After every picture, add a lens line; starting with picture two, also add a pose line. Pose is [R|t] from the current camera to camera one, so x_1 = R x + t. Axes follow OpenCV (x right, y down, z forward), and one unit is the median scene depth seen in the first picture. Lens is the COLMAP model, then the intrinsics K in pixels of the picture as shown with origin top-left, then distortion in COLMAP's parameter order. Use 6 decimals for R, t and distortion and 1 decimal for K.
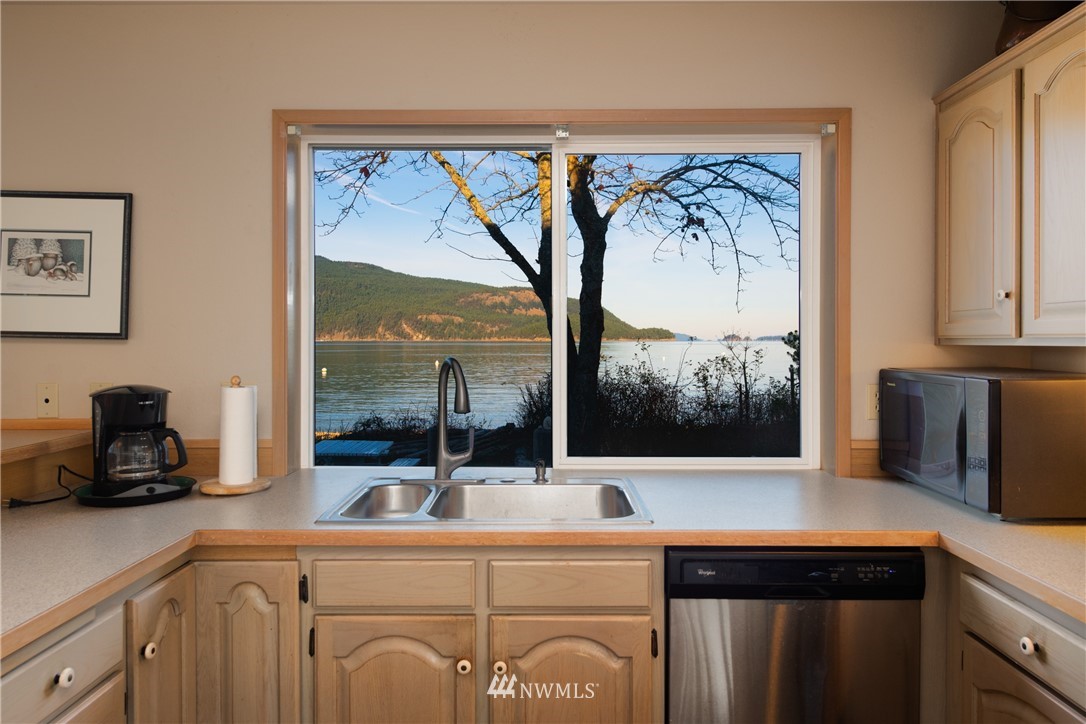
lens RADIAL K [[722.8, 0, 543.6], [0, 722.8, 346.3], [0, 0, 1]] dist [0.000901, 0.000626]
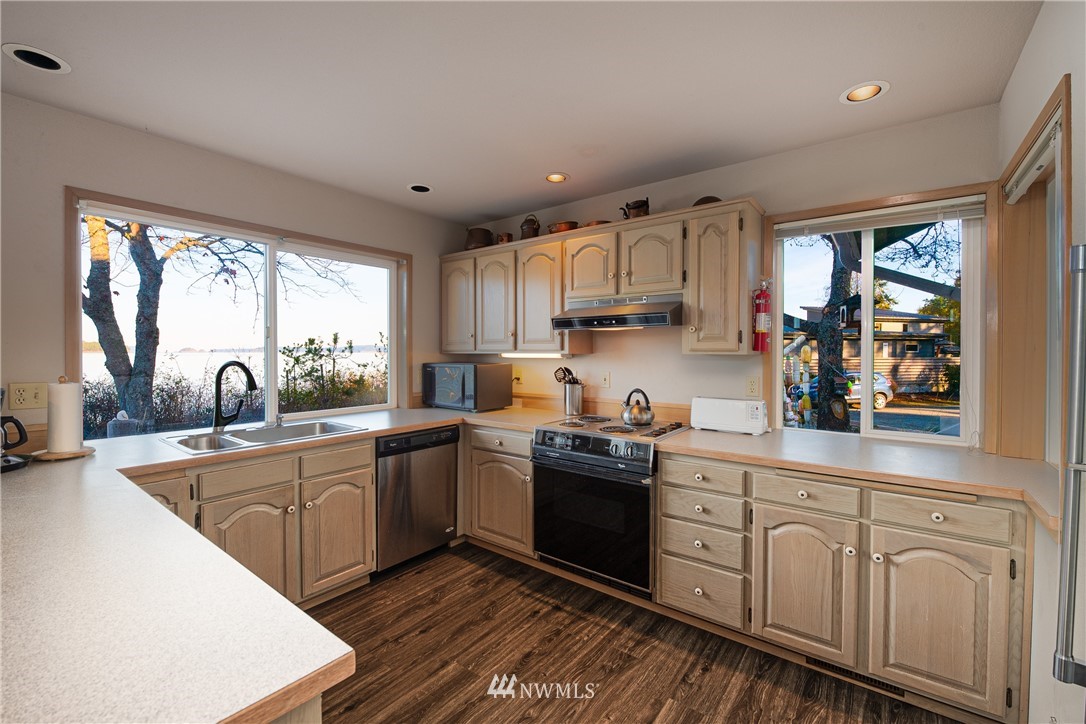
lens RADIAL K [[456.2, 0, 543.0], [0, 456.2, 362.0], [0, 0, 1]] dist [-0.000105, -0.000049]
pose [[0.605933, -0.015702, 0.795361, -0.586346], [0.005425, 0.999864, 0.015606, 0.005607], [-0.795497, -0.005142, 0.605936, -0.298731]]
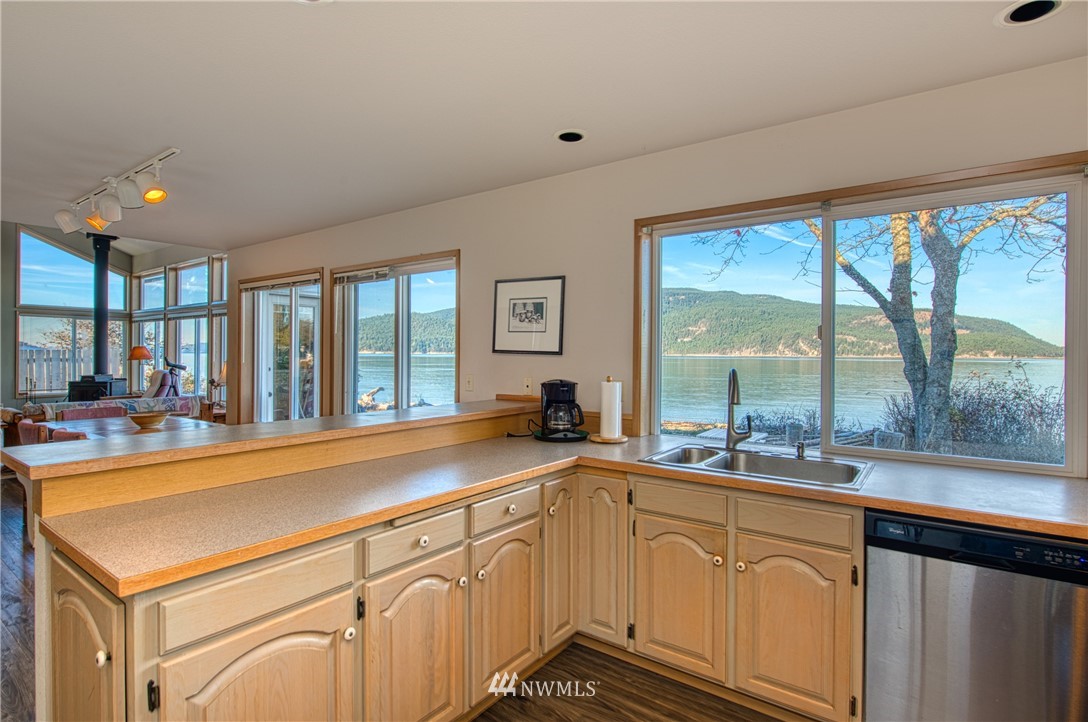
lens RADIAL K [[546.9, 0, 544.0], [0, 546.9, 361.0], [0, 0, 1]] dist [-0.014319, 0.000694]
pose [[0.806350, 0.013894, -0.591276, 0.239331], [-0.012664, 0.999900, 0.006225, -0.002275], [0.591303, 0.002468, 0.806445, -0.171943]]
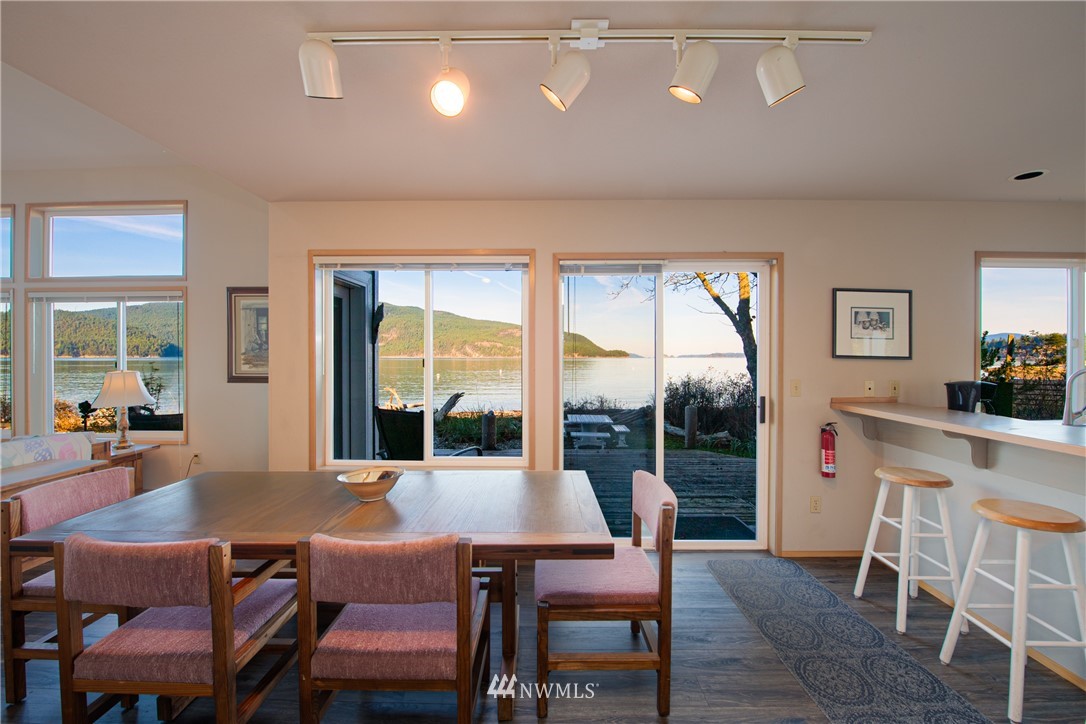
lens RADIAL K [[436.3, 0, 543.0], [0, 436.3, 362.0], [0, 0, 1]] dist [-0.002410, -0.000271]
pose [[0.999998, 0.001579, -0.001539, -1.841650], [-0.001576, 0.999996, 0.002200, -0.003935], [0.001543, -0.002198, 0.999996, -0.301347]]
